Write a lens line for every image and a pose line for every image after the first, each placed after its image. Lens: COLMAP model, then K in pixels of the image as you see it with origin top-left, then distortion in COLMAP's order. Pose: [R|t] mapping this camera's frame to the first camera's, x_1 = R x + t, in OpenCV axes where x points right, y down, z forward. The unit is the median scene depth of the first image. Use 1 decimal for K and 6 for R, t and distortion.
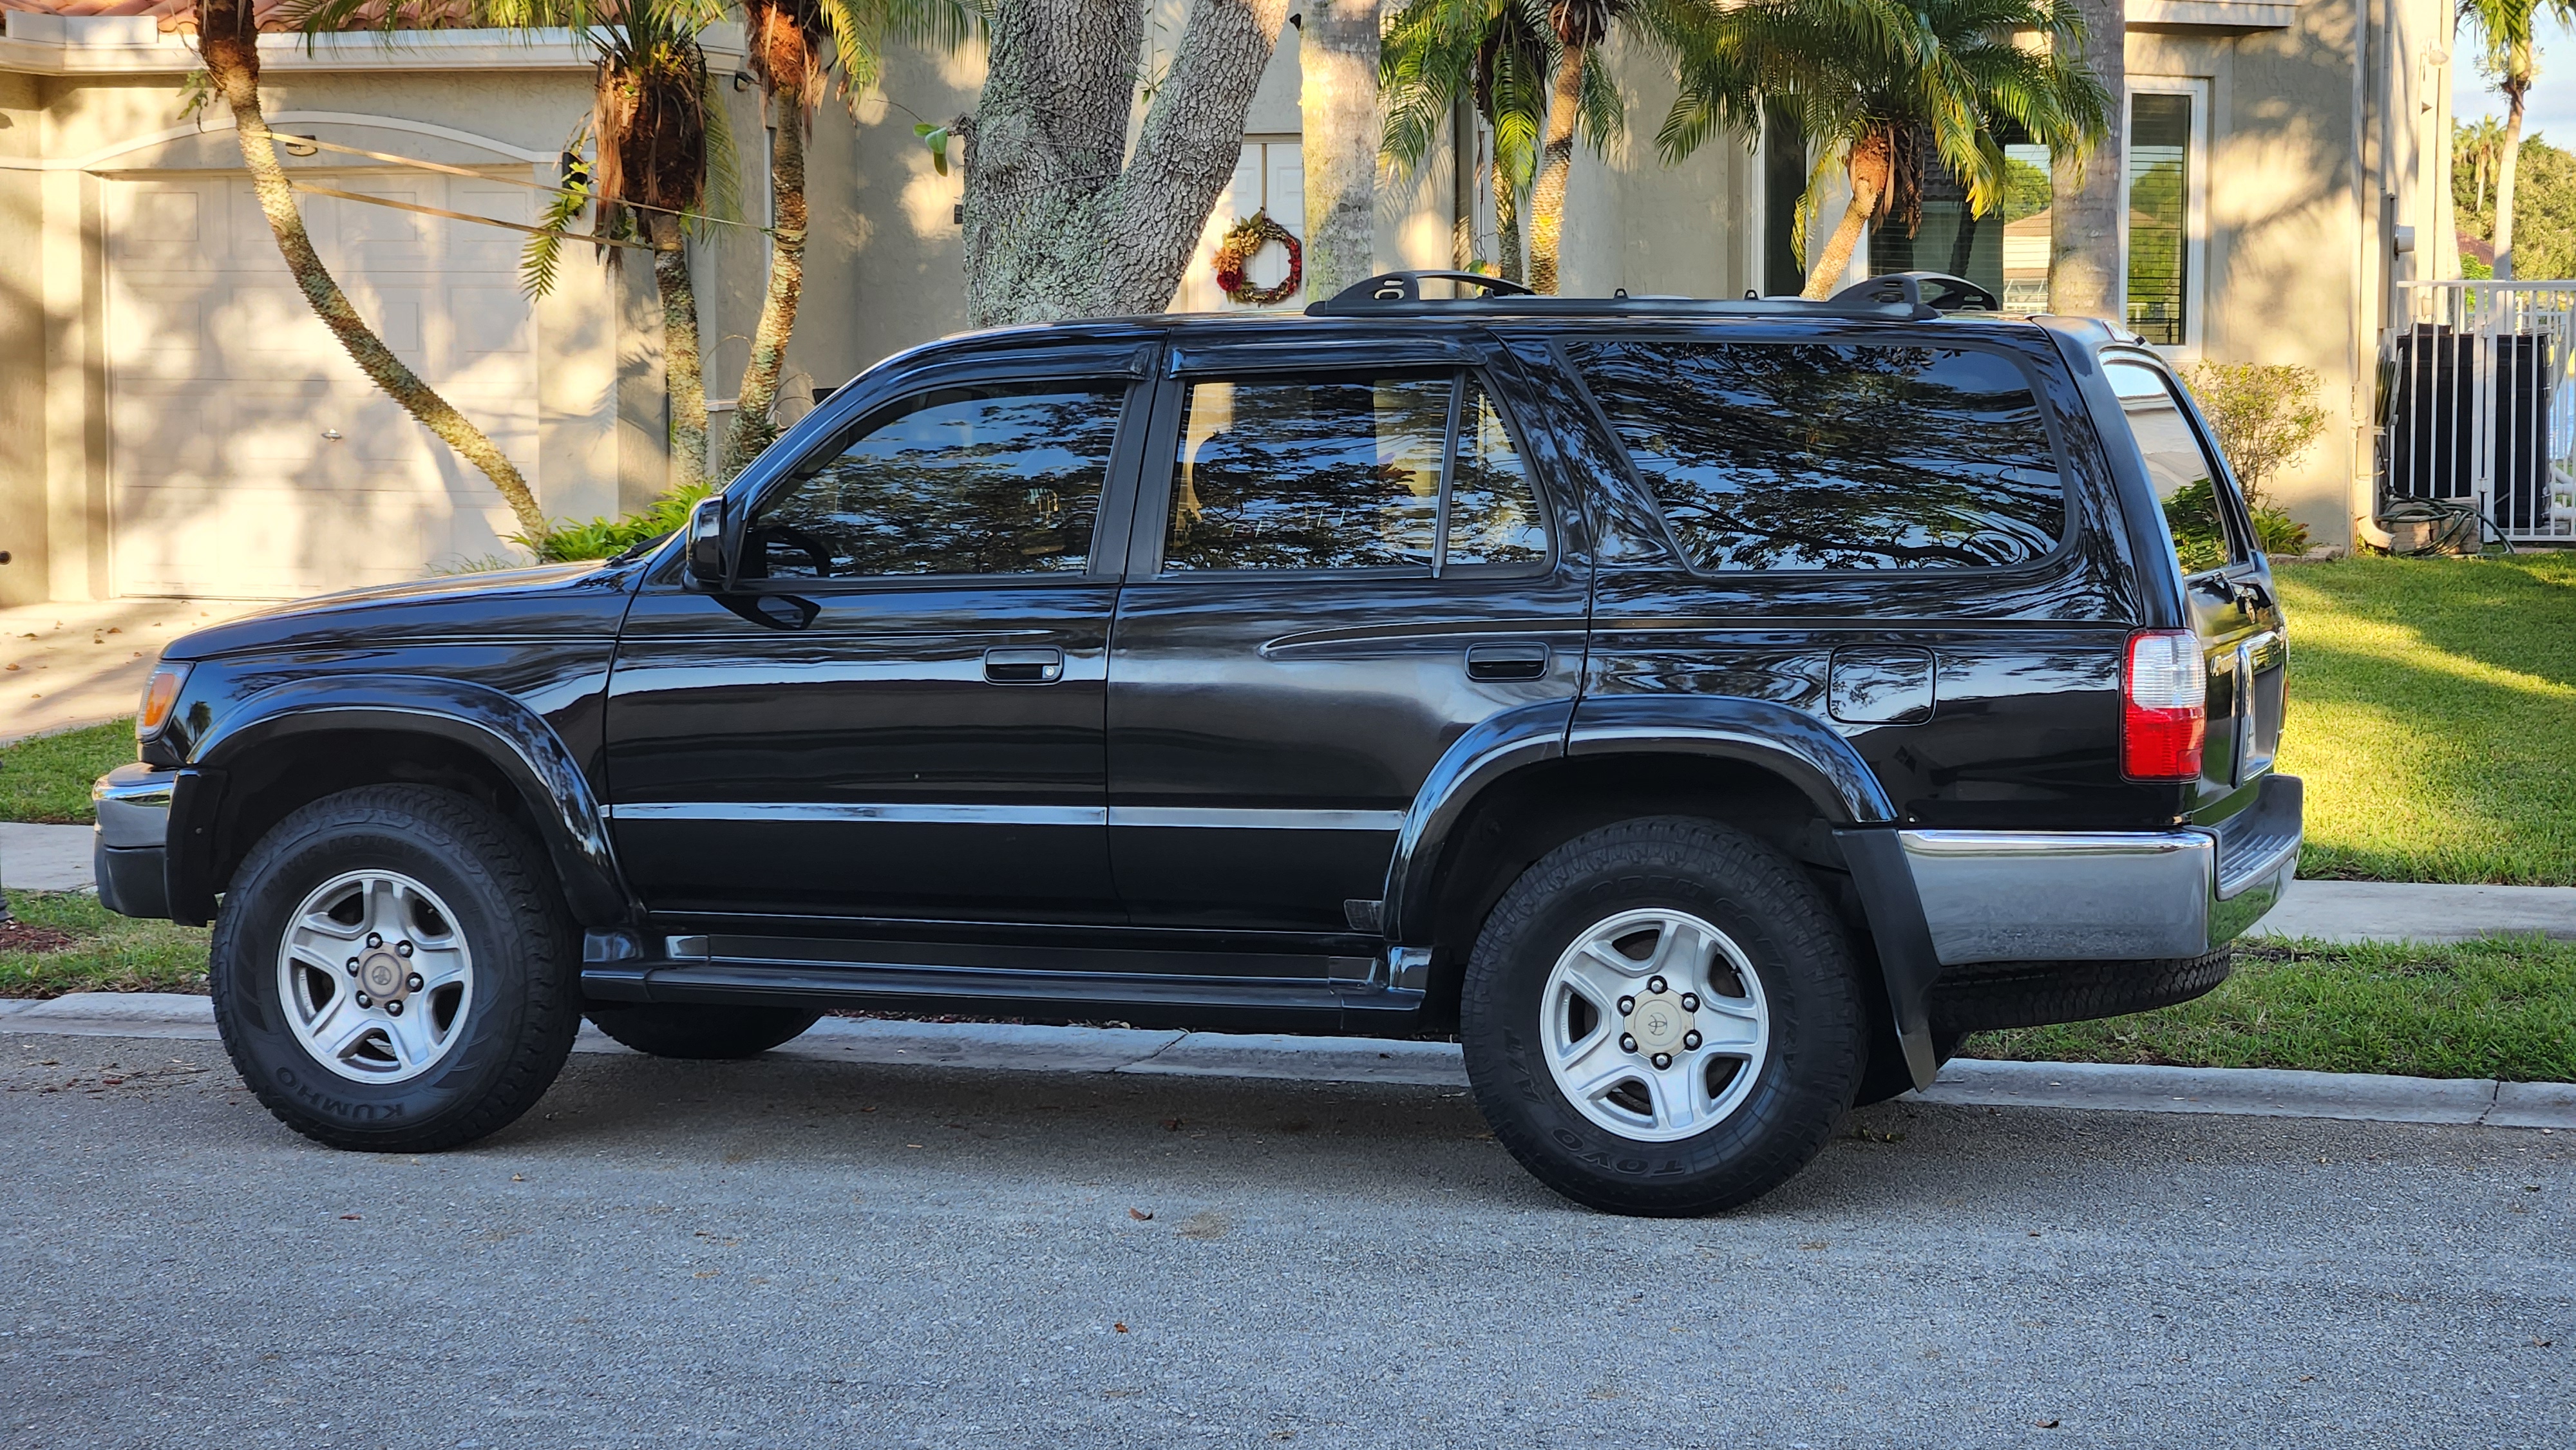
lens RADIAL K [[5066.5, 0, 1288.0], [0, 5066.5, 725.0], [0, 0, 1]] dist [-1.091636, 21.760008]
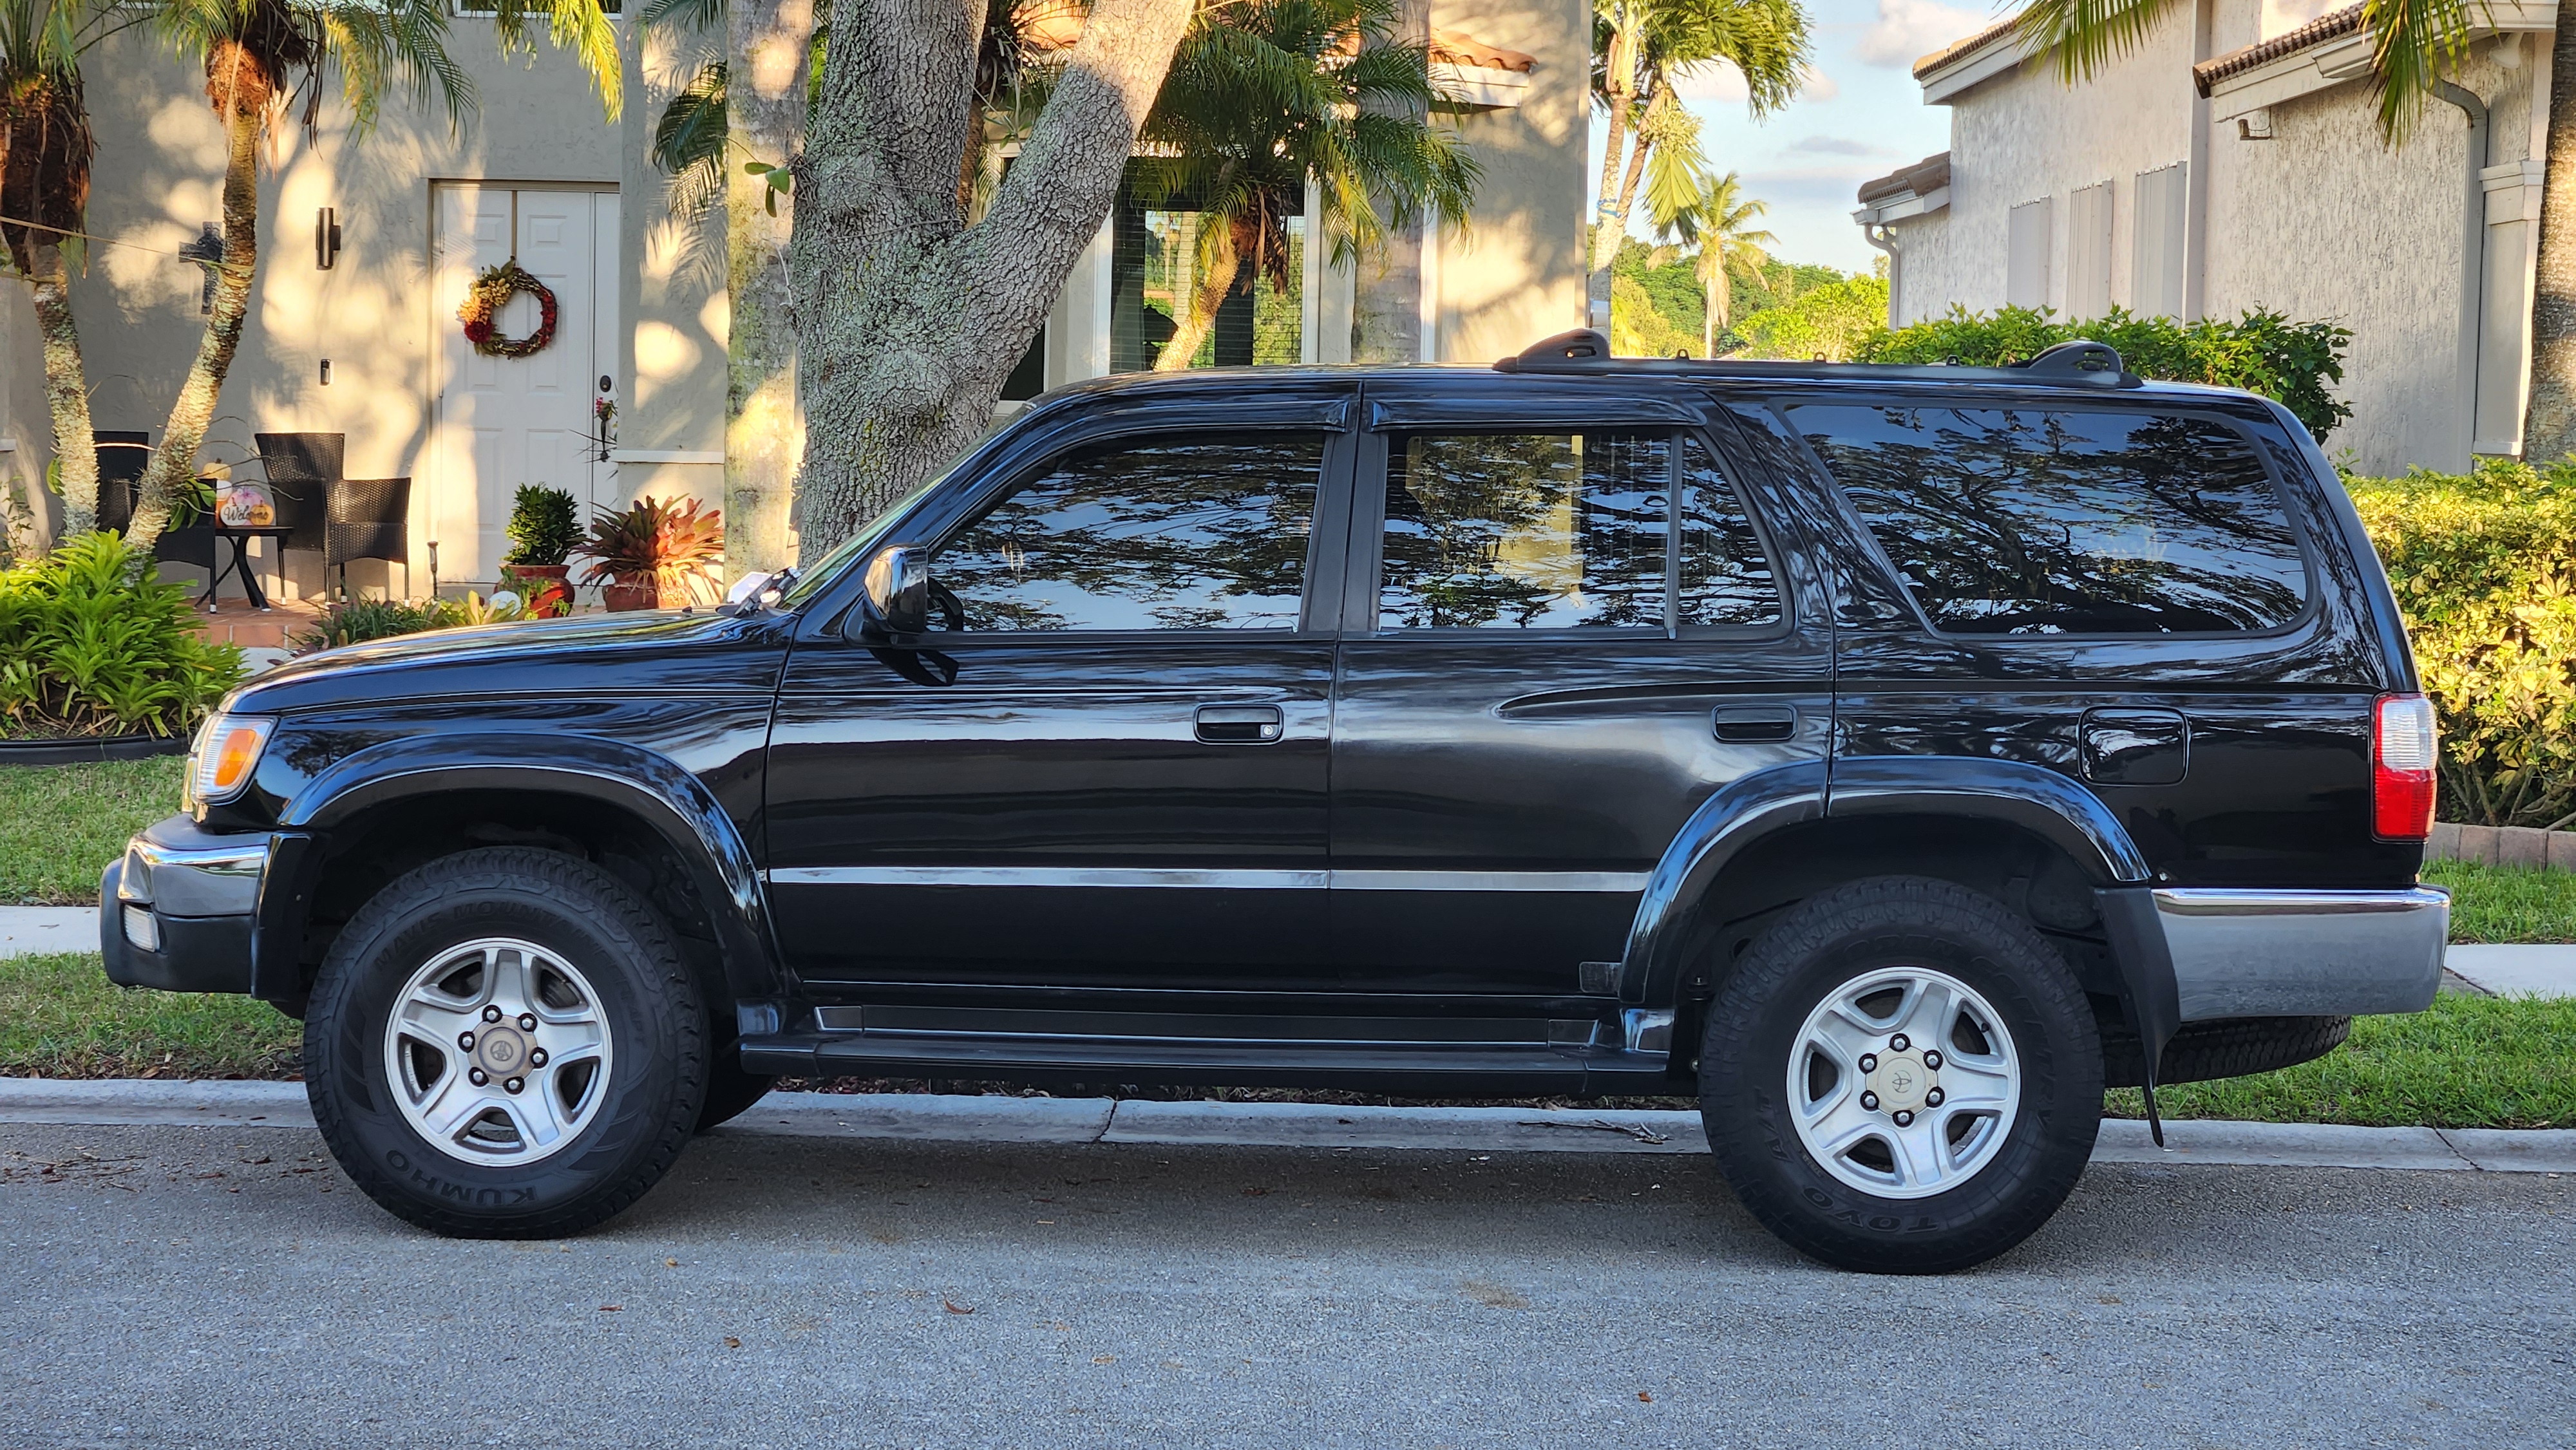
lens RADIAL K [[5066.5, 0, 1288.0], [0, 5066.5, 725.0], [0, 0, 1]] dist [-1.091636, 21.760008]
pose [[0.964578, 0.004508, 0.263760, -0.290243], [-0.001147, 0.999916, -0.012897, 0.000857], [-0.263796, 0.012138, 0.964502, 0.058010]]
